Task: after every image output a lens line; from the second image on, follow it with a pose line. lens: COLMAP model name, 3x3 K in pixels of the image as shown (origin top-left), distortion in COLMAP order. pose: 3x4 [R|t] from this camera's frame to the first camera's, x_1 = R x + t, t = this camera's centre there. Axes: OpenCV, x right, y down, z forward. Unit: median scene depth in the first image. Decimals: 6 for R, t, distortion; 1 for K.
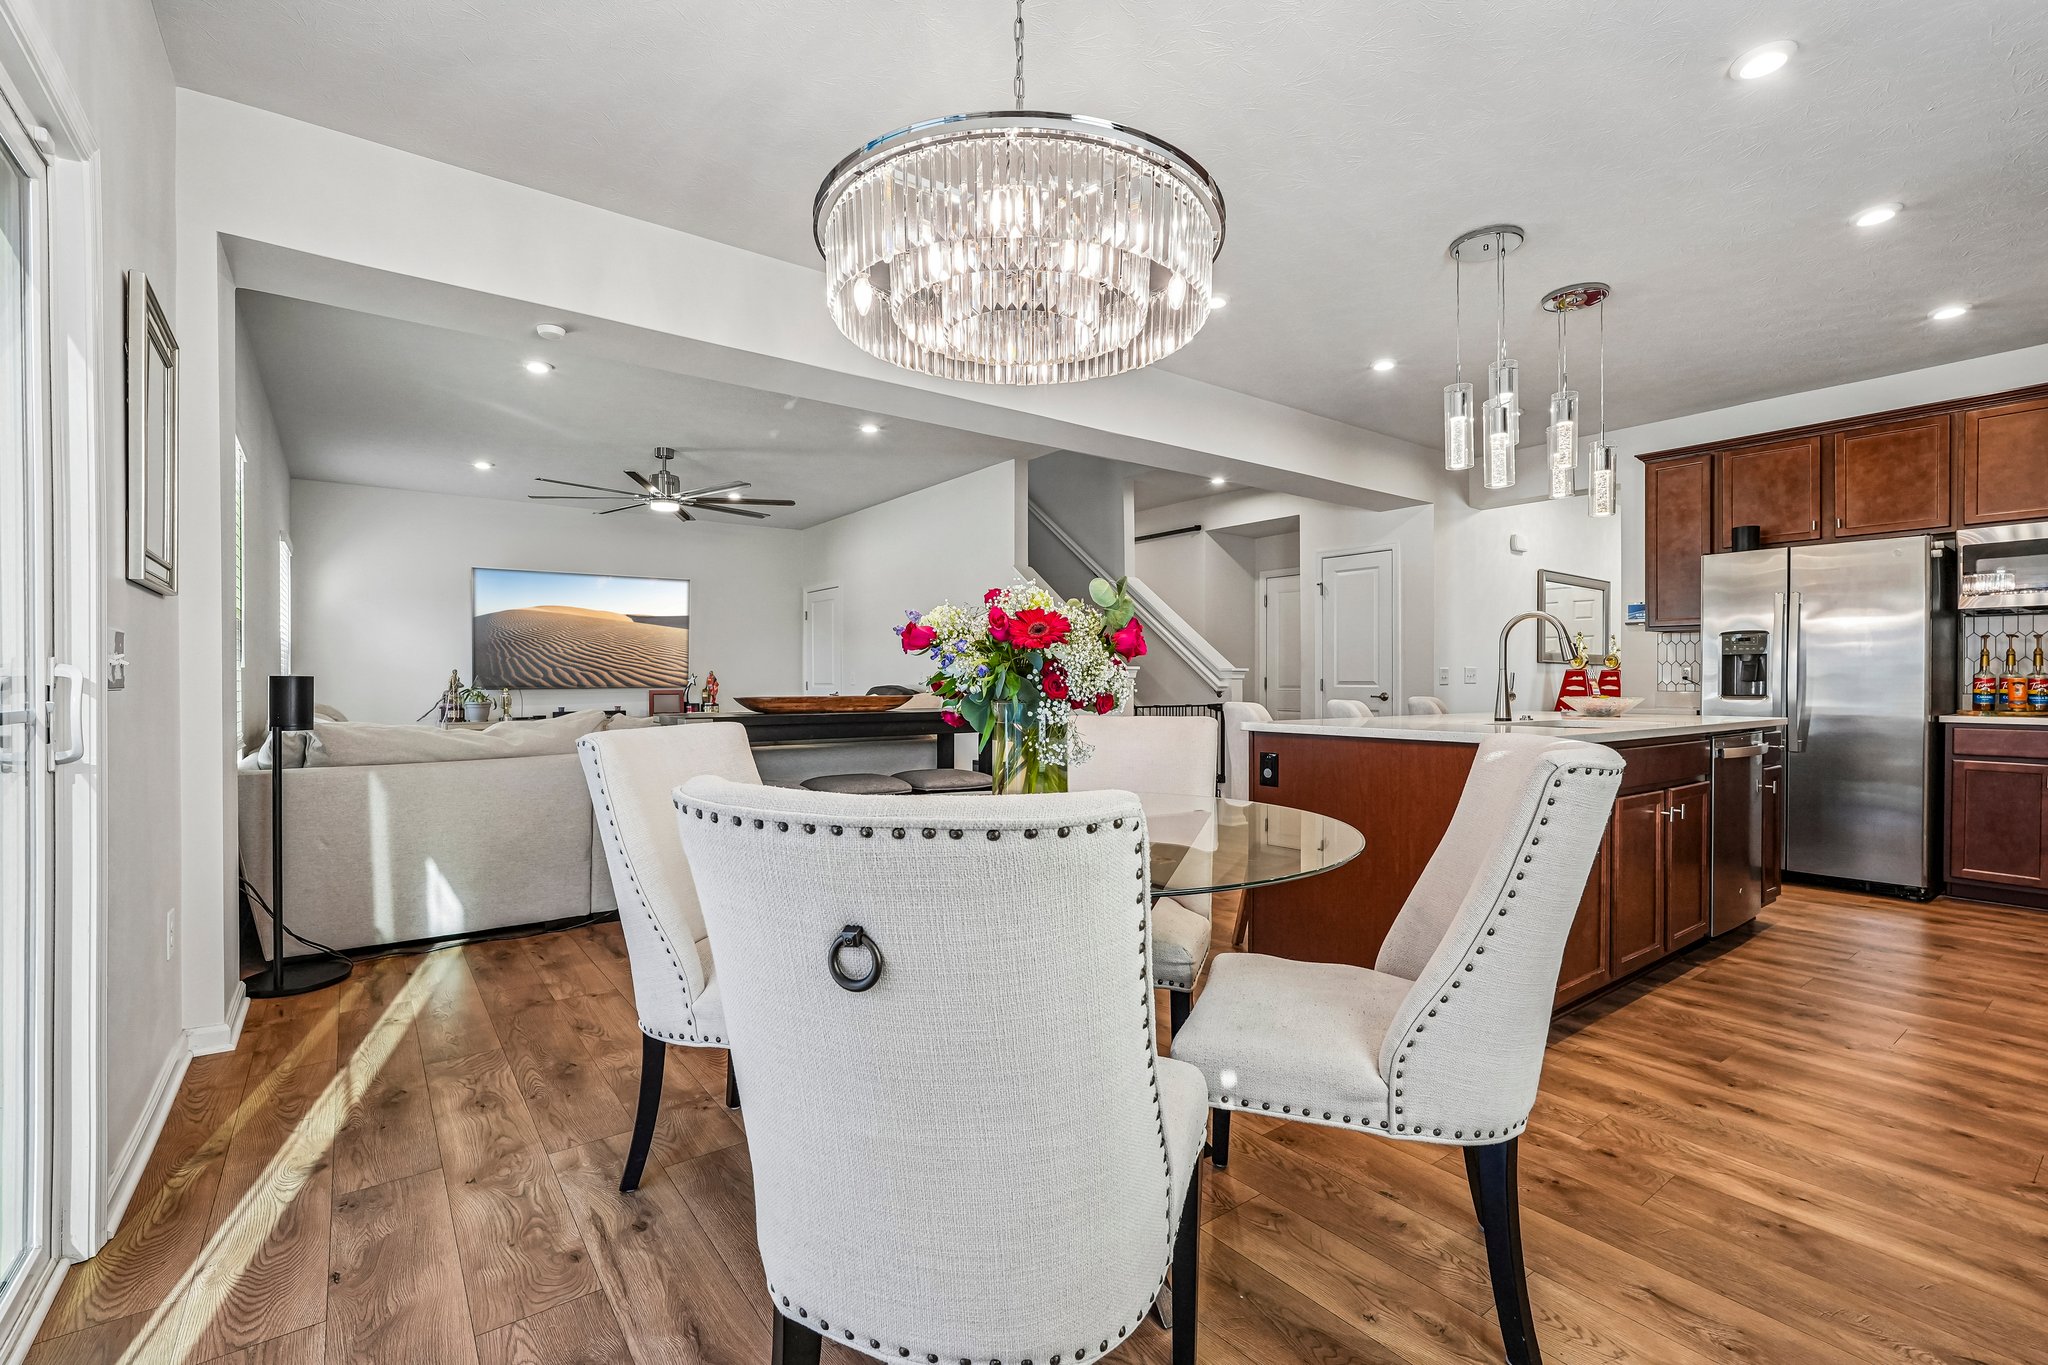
lens RADIAL K [[897.4, 0, 1019.6], [0, 897.4, 687.2], [0, 0, 1]] dist [-0.000523, 0.000038]
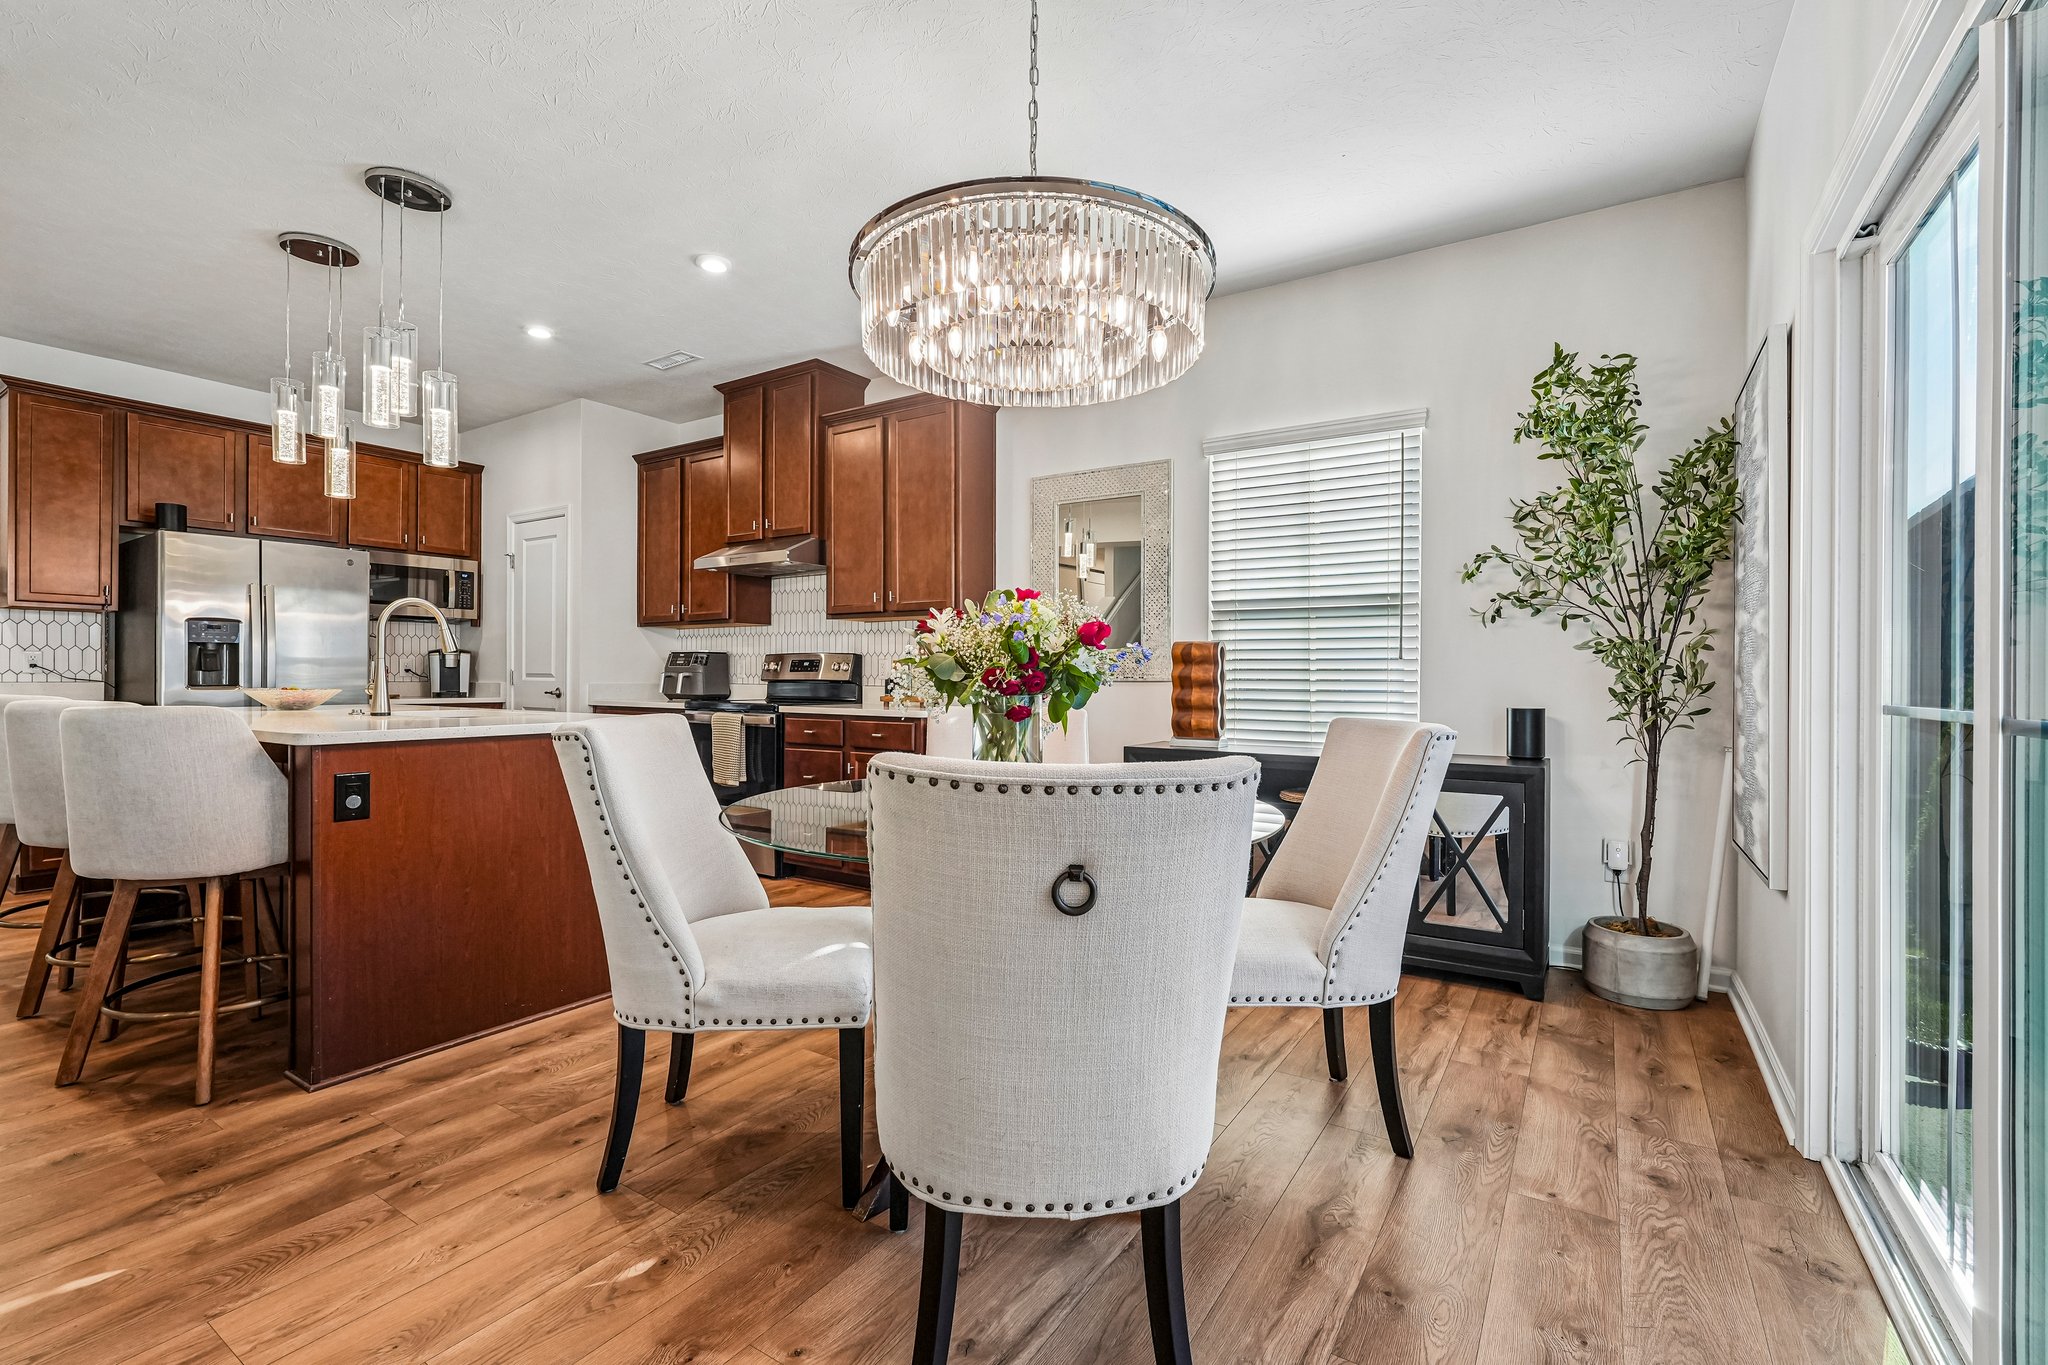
lens RADIAL K [[897.4, 0, 1025.1], [0, 897.4, 675.5], [0, 0, 1]] dist [-0.000523, 0.000038]
pose [[-0.350462, -0.006124, 0.936557, -0.390301], [-0.001527, 0.999981, 0.005968, -0.008608], [-0.936576, 0.000661, -0.350465, 0.521150]]
